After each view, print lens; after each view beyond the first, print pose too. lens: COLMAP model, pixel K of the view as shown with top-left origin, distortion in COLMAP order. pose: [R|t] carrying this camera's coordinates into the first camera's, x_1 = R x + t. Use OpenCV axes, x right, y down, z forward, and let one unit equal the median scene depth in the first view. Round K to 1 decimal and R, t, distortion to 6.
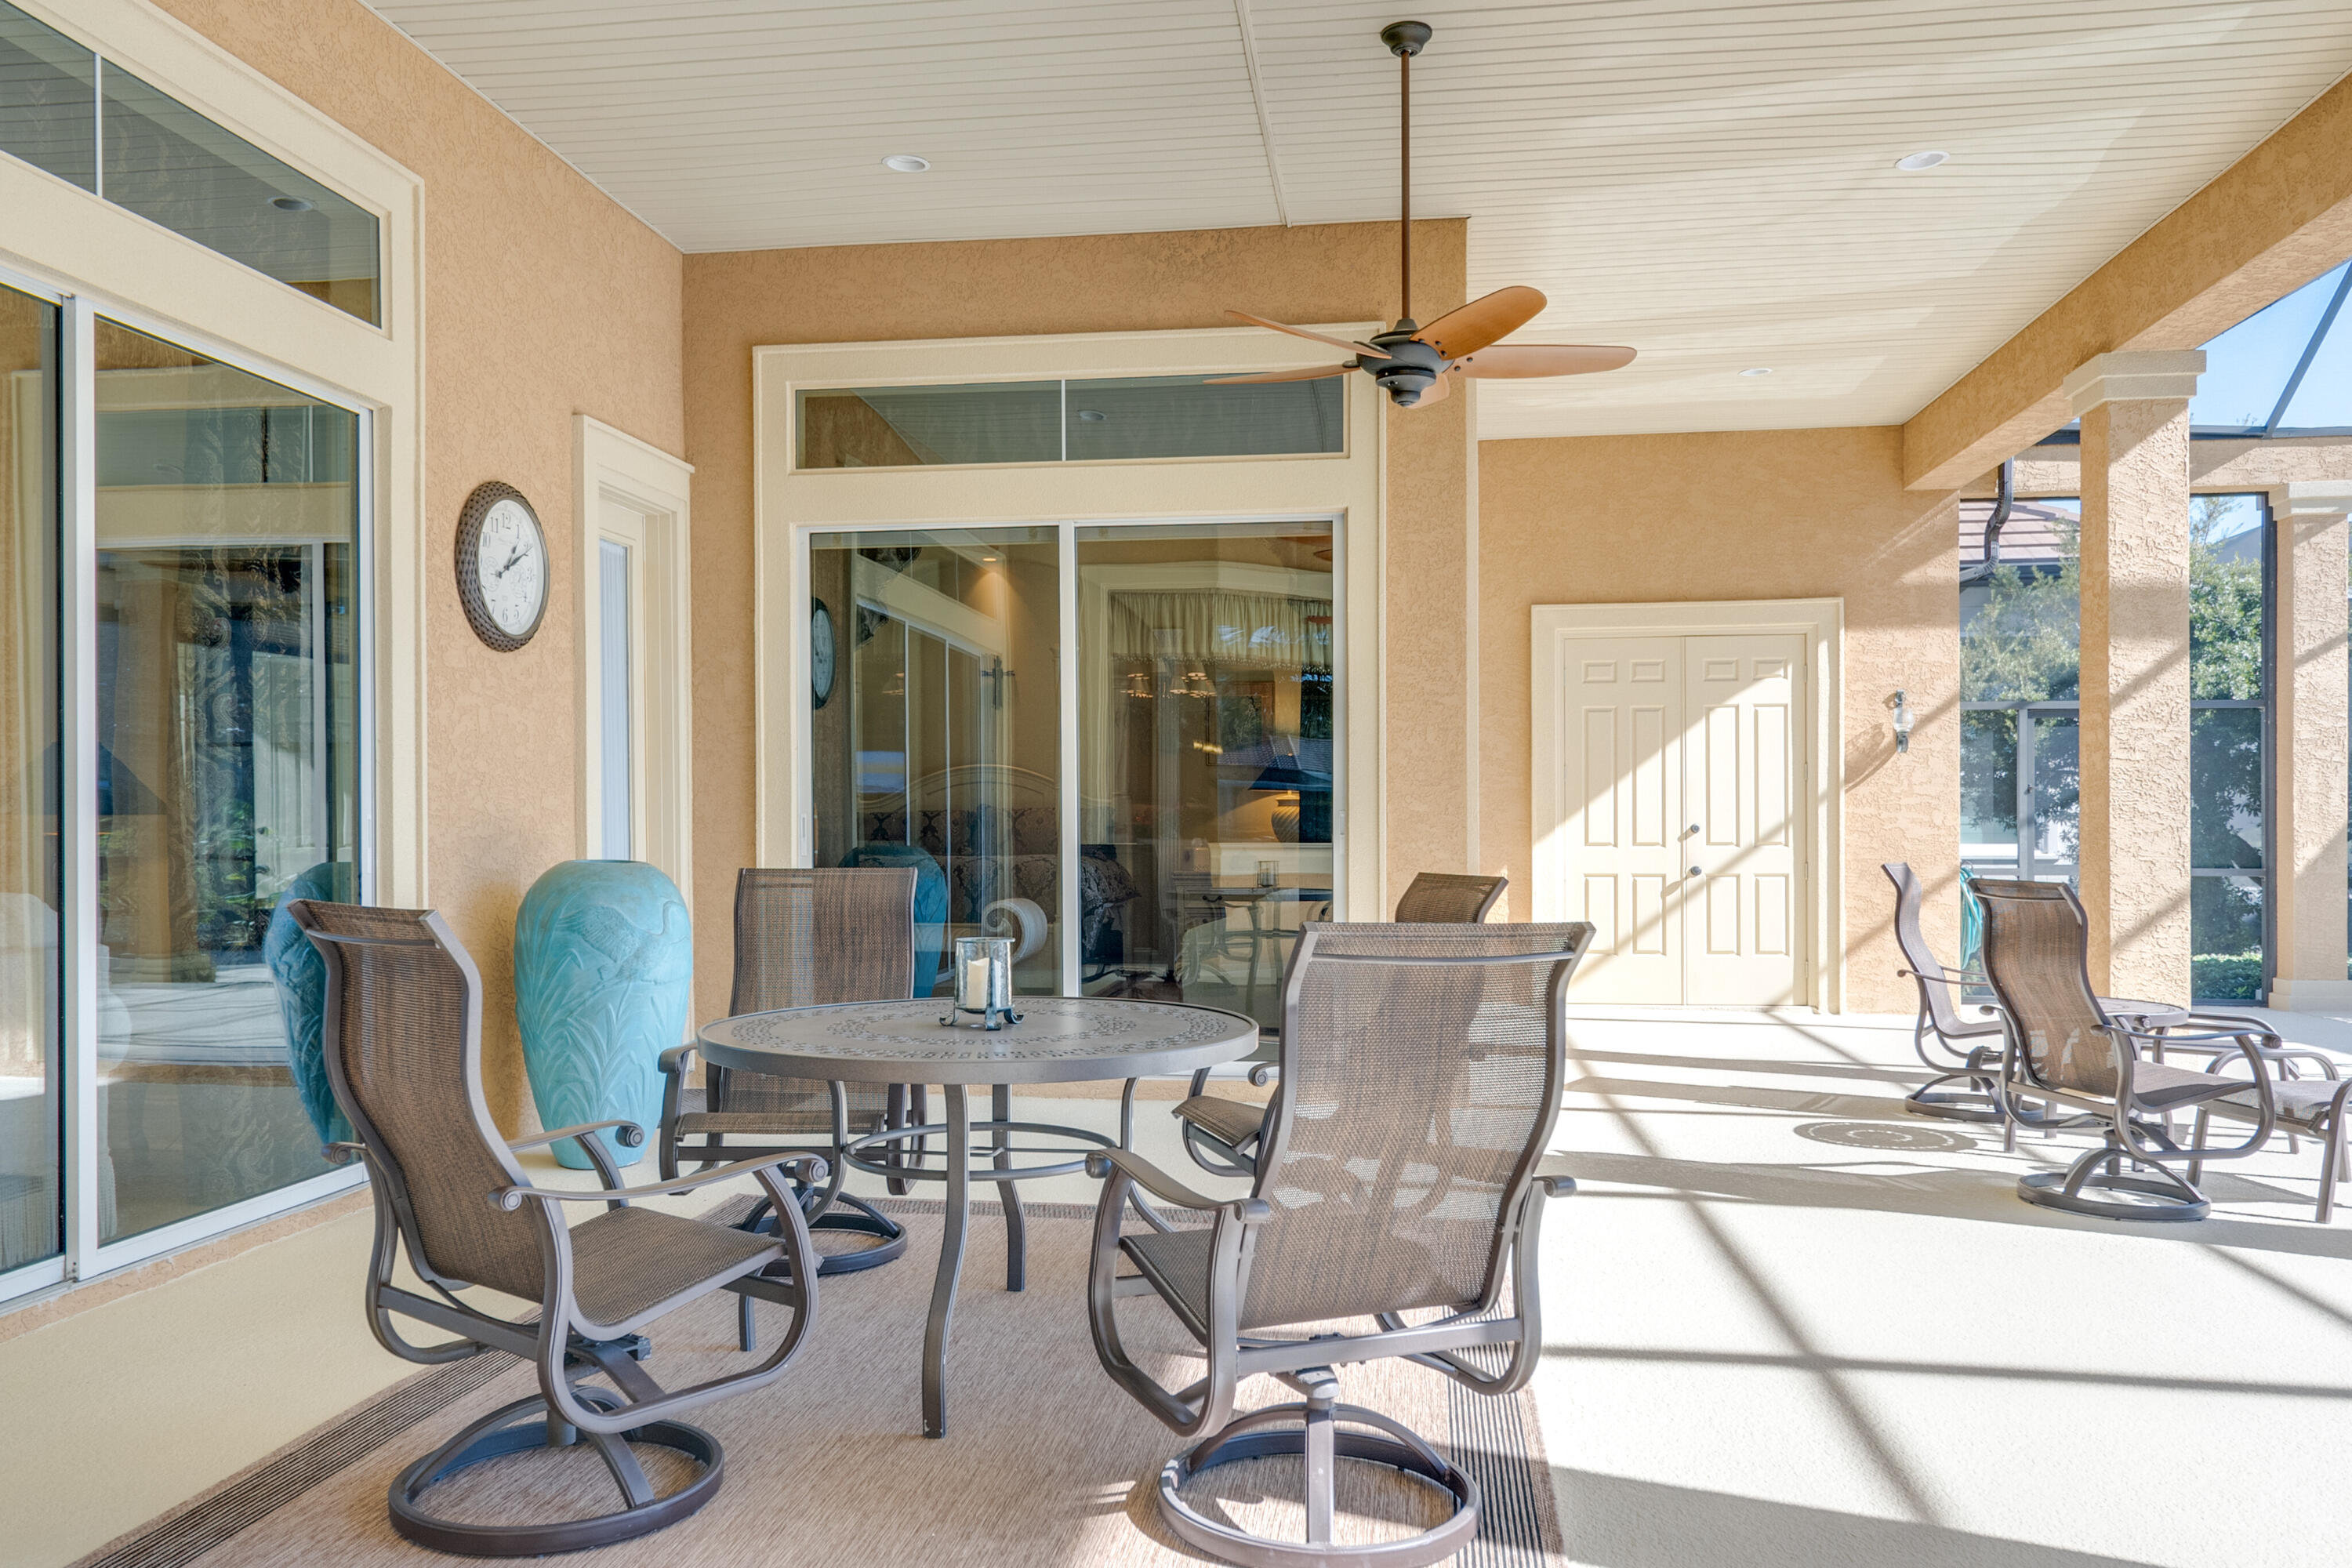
lens RADIAL K [[1273.3, 0, 1207.0], [0, 1273.3, 828.8], [0, 0, 1]] dist [0.000029, -0.000058]
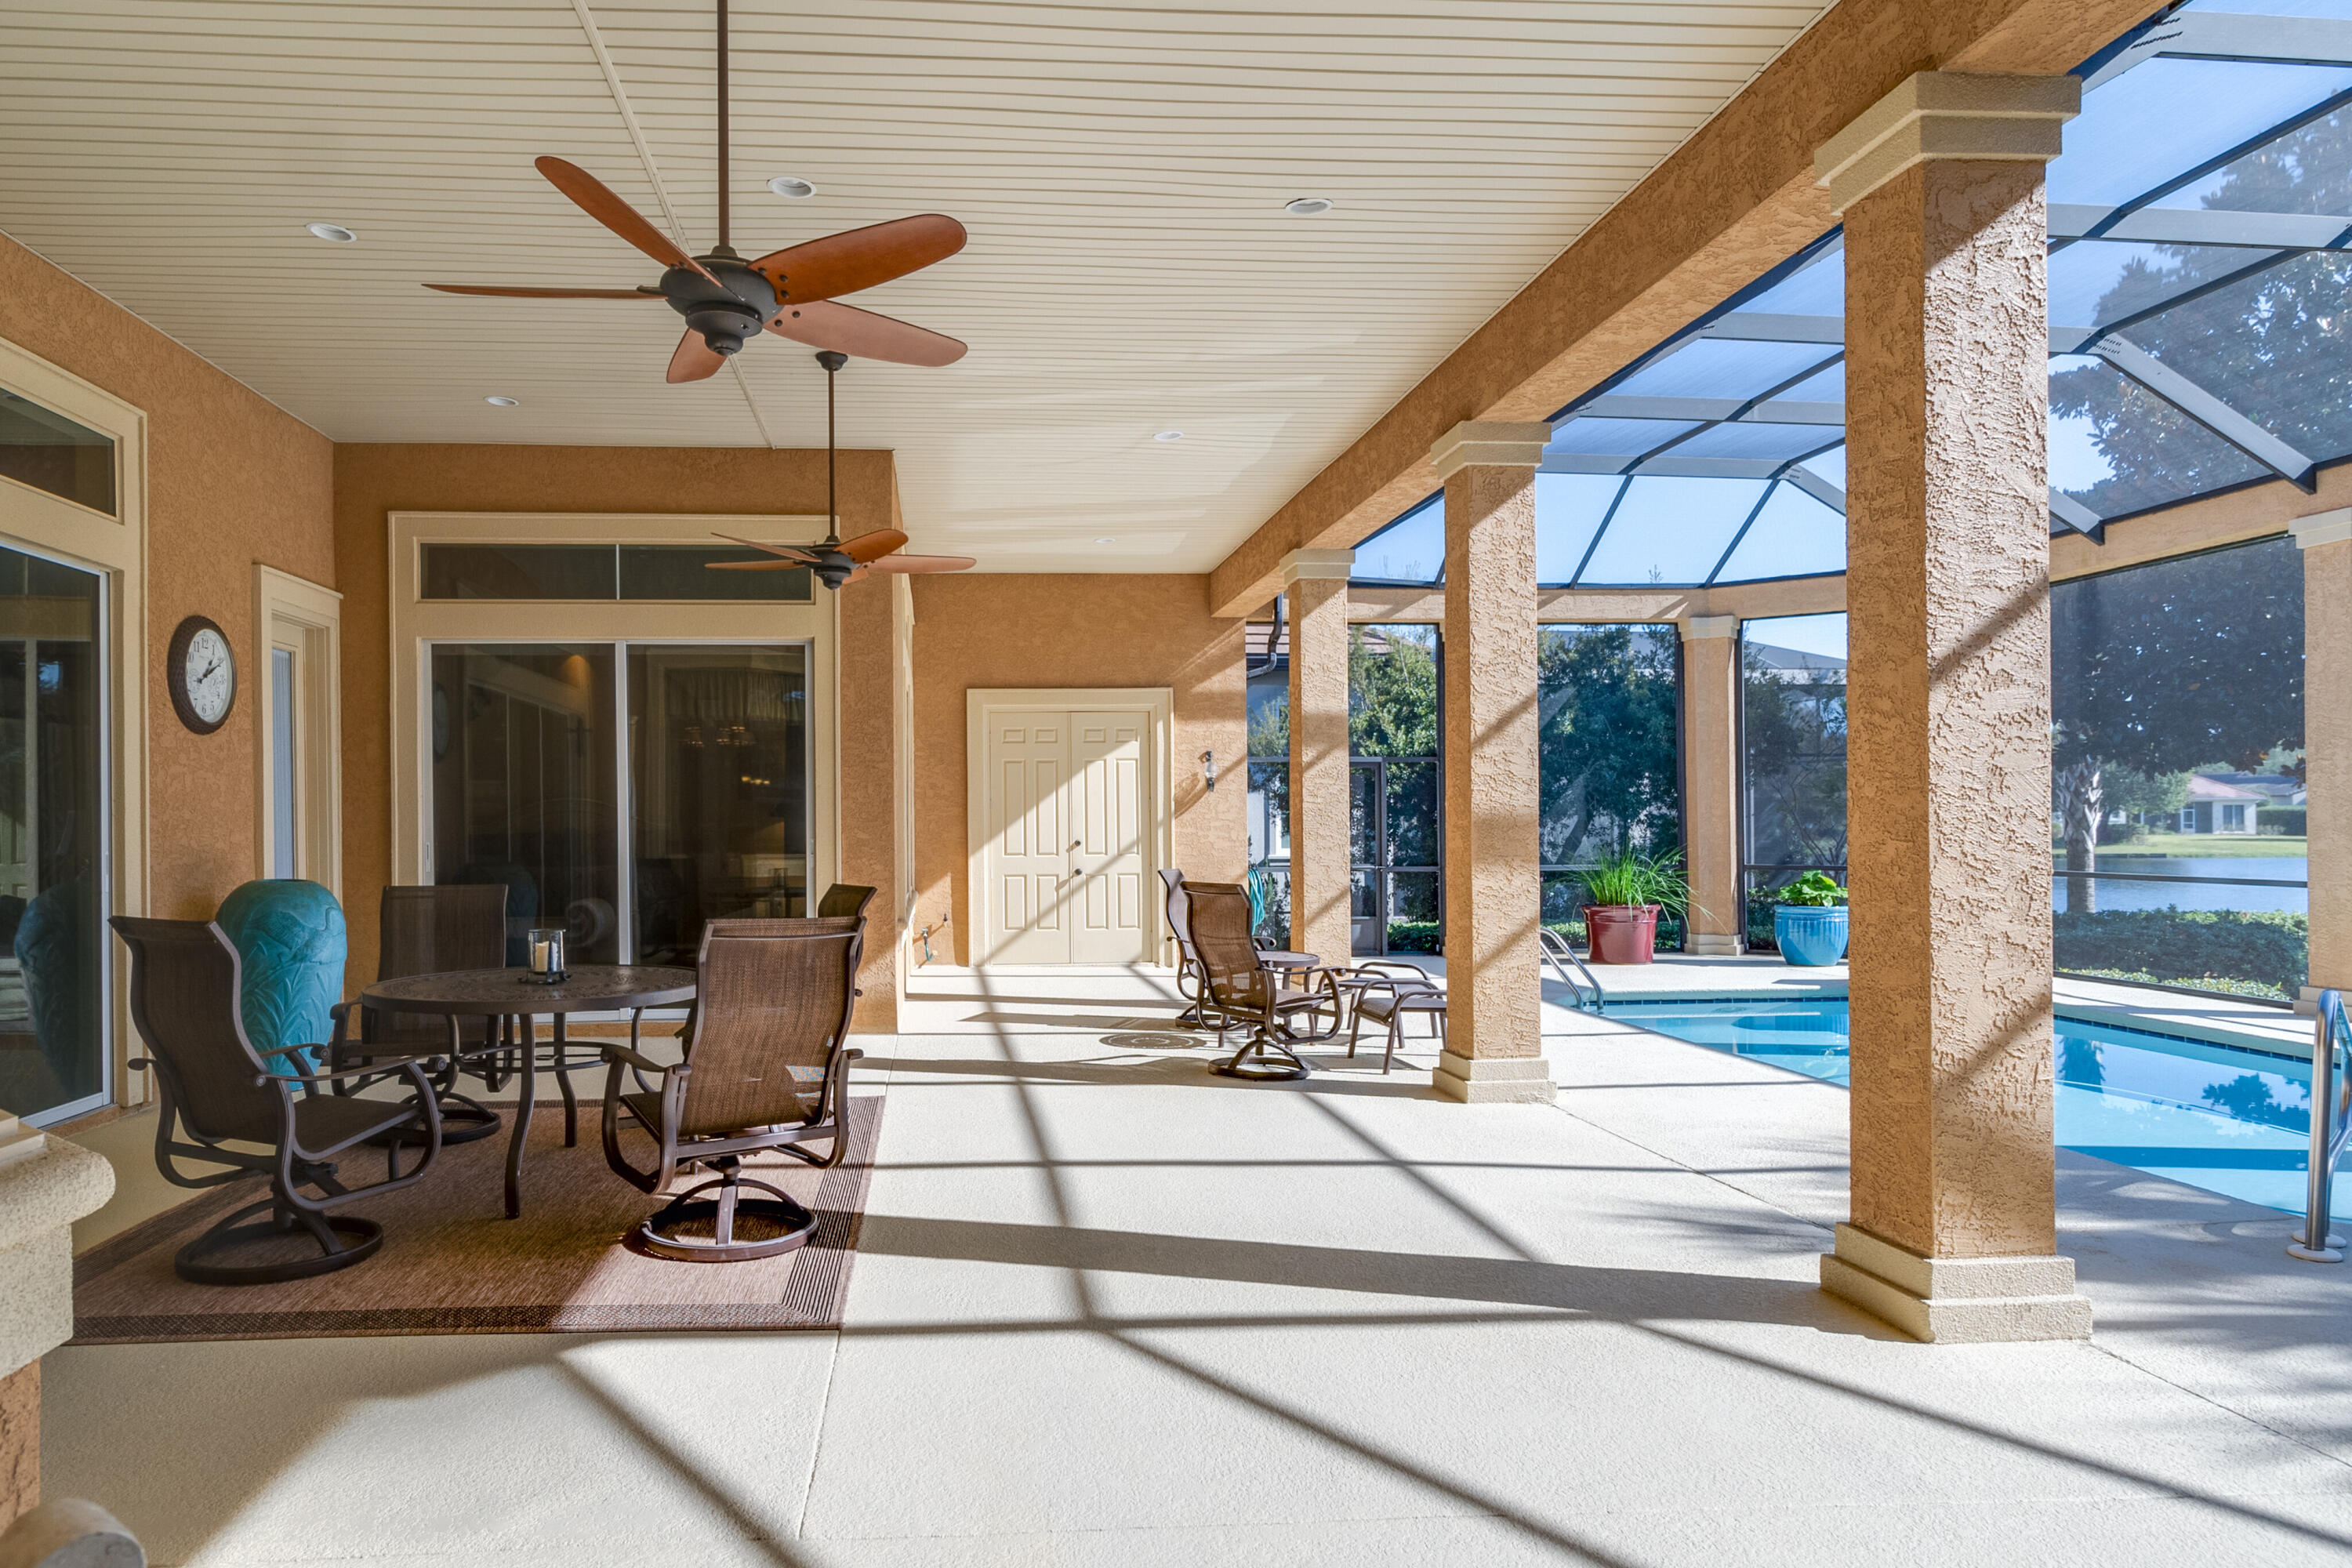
lens RADIAL K [[1397.3, 0, 1135.2], [0, 1397.3, 792.1], [0, 0, 1]] dist [-0.000664, 0.000082]
pose [[0.985661, -0.003477, 0.168704, 0.208016], [0.003657, 0.999993, -0.000753, -0.067527], [-0.168700, 0.001359, 0.985667, -0.701332]]
